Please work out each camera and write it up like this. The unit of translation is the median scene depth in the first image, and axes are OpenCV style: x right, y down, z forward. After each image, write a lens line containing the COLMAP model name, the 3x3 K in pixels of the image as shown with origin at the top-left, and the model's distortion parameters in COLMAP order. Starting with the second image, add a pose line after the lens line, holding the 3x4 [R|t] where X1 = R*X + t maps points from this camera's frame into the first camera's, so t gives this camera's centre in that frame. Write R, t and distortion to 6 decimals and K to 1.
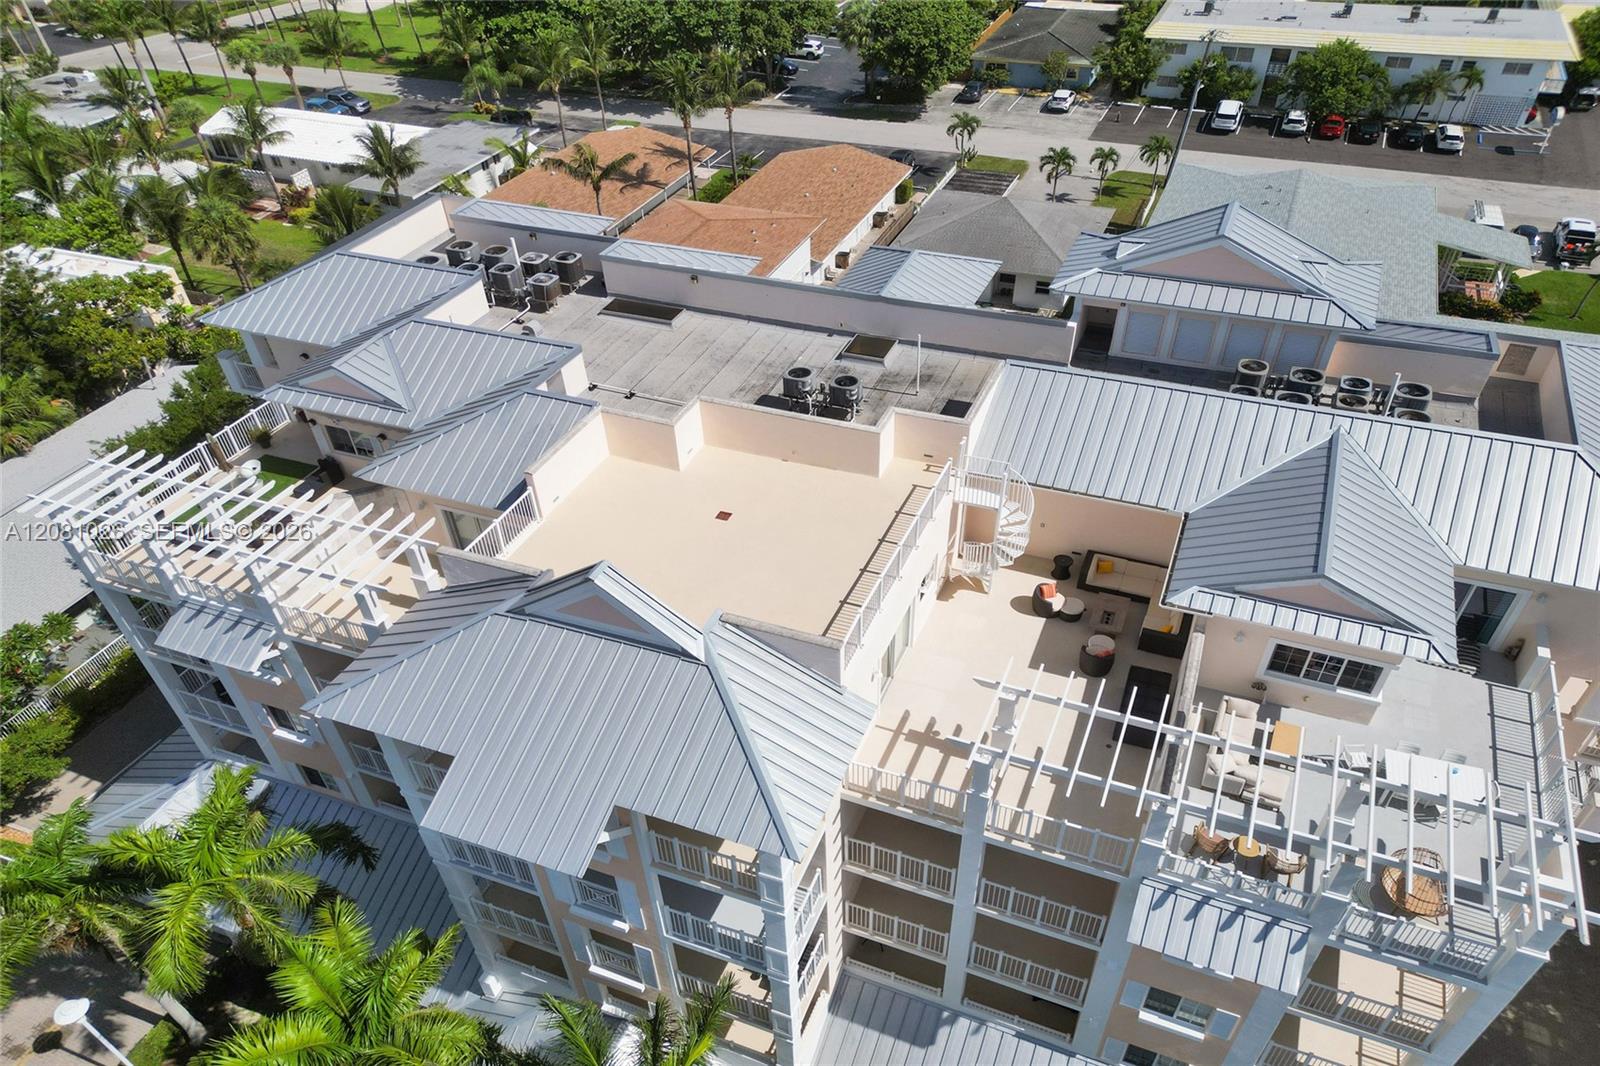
lens RADIAL K [[1036.6, 0, 863.8], [0, 1036.6, 594.4], [0, 0, 1]] dist [0.055467, -0.038462]
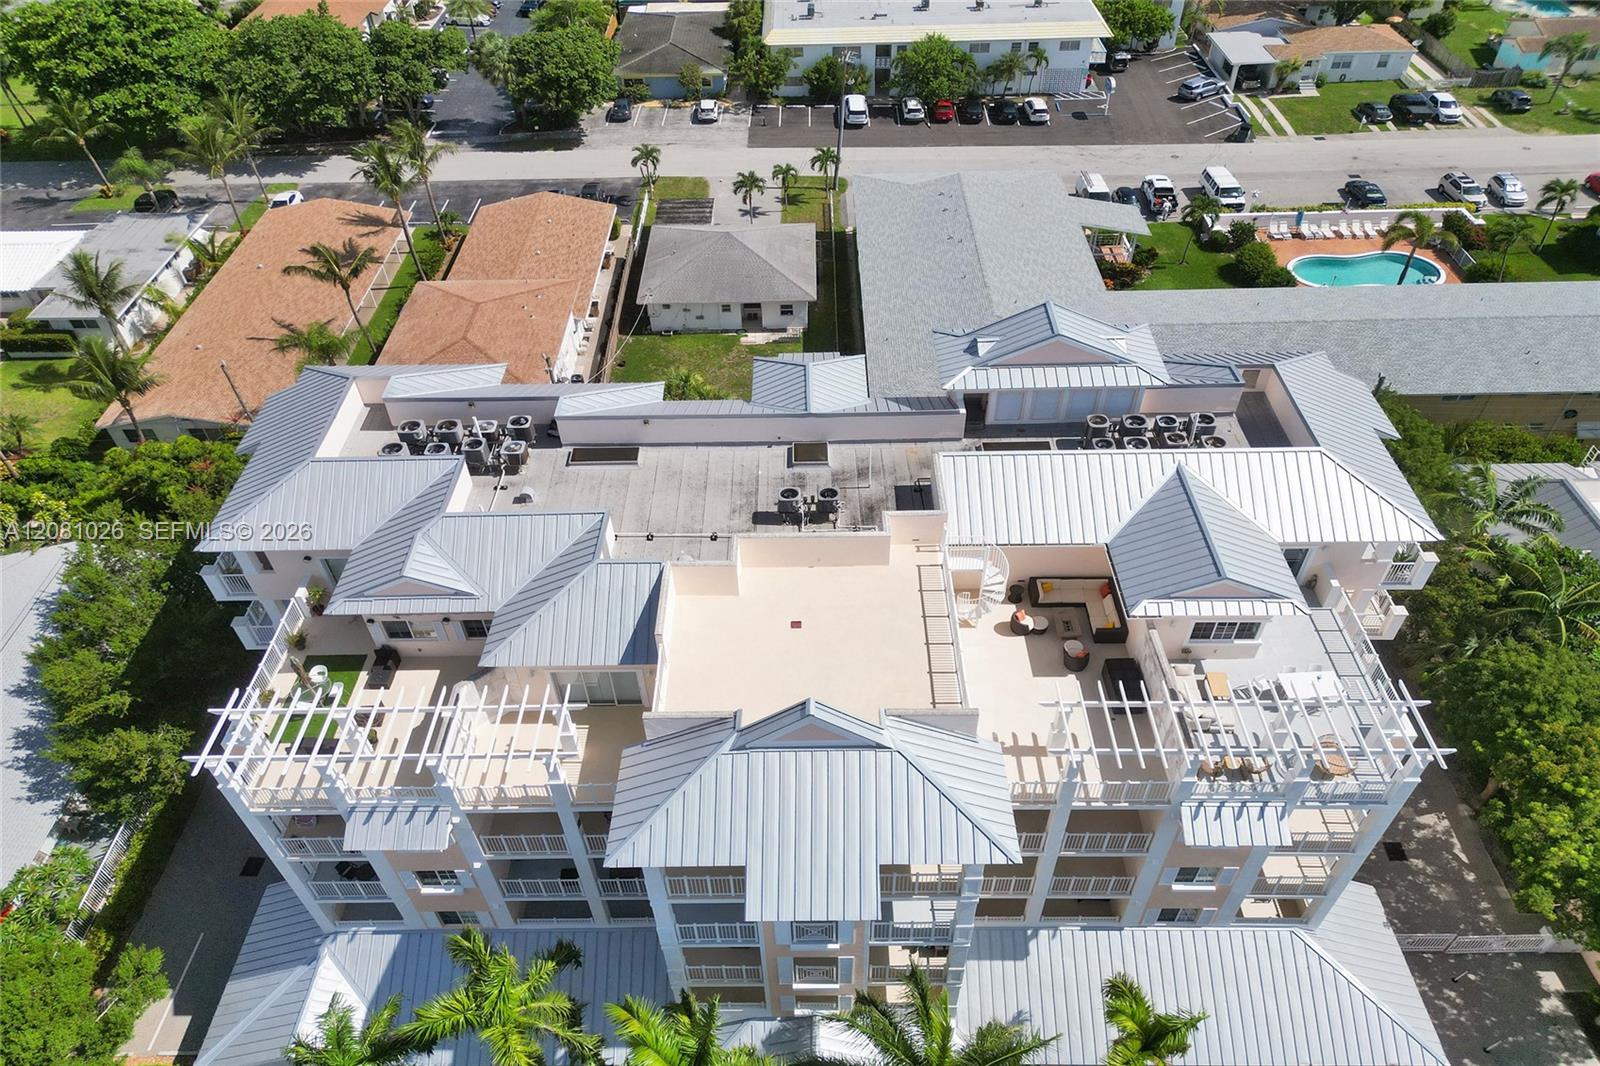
lens RADIAL K [[1036.7, 0, 794.6], [0, 1036.7, 548.7], [0, 0, 1]] dist [0.035457, -0.035606]
pose [[0.938420, -0.235898, 0.252428, -0.329799], [0.231910, 0.971654, 0.045882, -0.170841], [-0.256097, 0.015484, 0.966527, -0.199488]]
